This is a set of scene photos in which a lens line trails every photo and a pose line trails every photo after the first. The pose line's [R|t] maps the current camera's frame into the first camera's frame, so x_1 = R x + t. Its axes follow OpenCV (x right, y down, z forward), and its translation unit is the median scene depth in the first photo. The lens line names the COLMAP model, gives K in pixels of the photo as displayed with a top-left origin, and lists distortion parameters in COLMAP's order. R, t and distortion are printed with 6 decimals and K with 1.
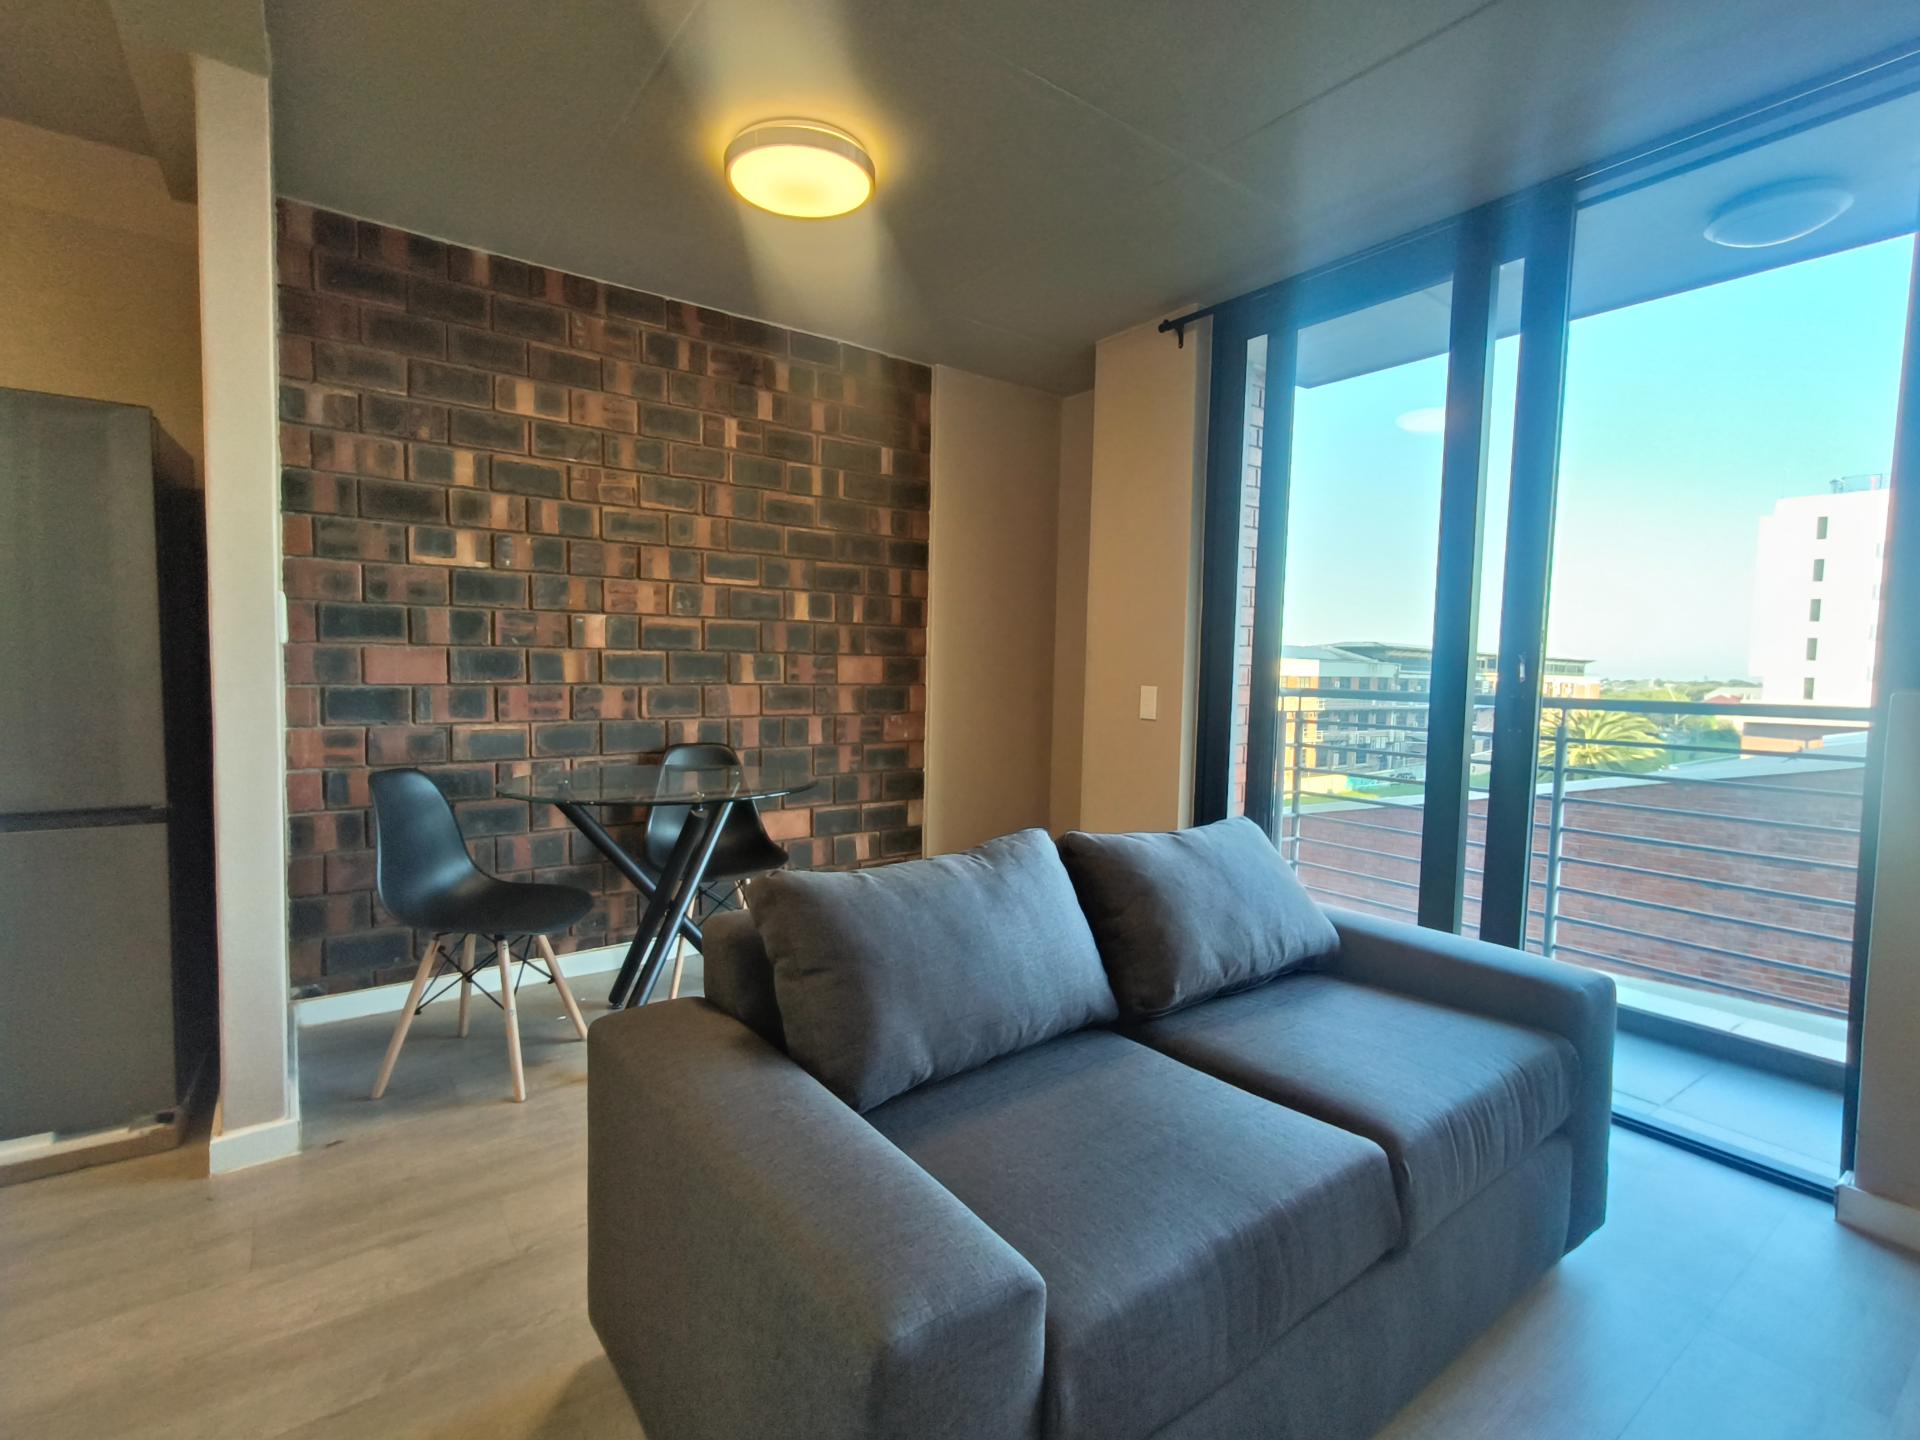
lens RADIAL K [[894.7, 0, 960.0], [0, 894.7, 720.0], [0, 0, 1]] dist [0.002070, 0.000630]
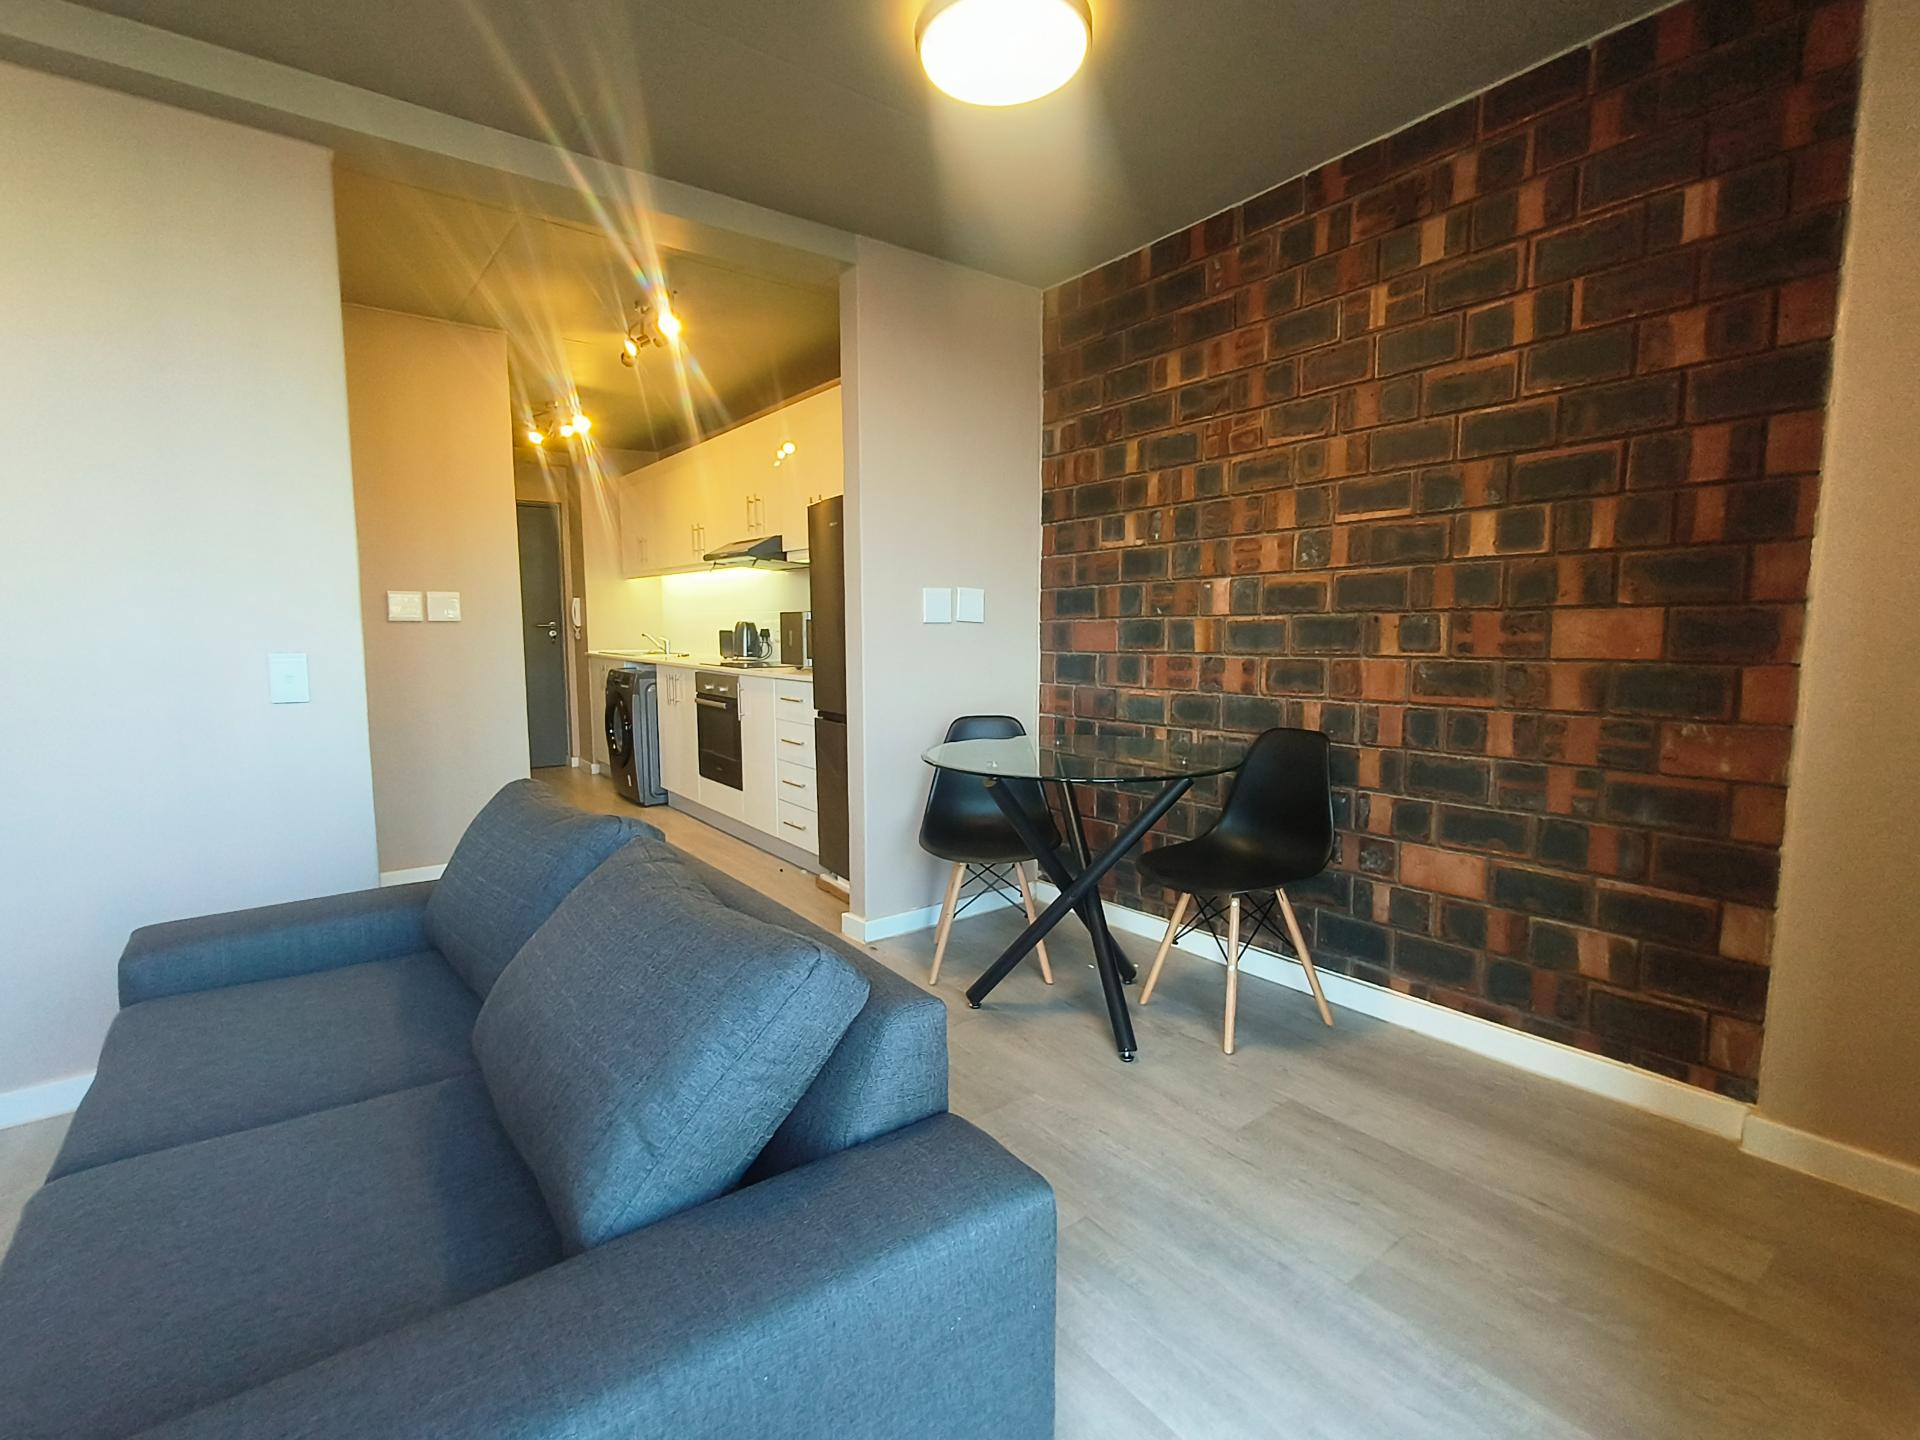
lens RADIAL K [[894.7, 0, 960.0], [0, 894.7, 720.0], [0, 0, 1]] dist [0.002070, 0.000630]
pose [[0.006733, 0.083143, -0.996515, 0.479005], [-0.052428, 0.995196, 0.082678, -0.031226], [0.998602, 0.051689, 0.011059, 0.660905]]
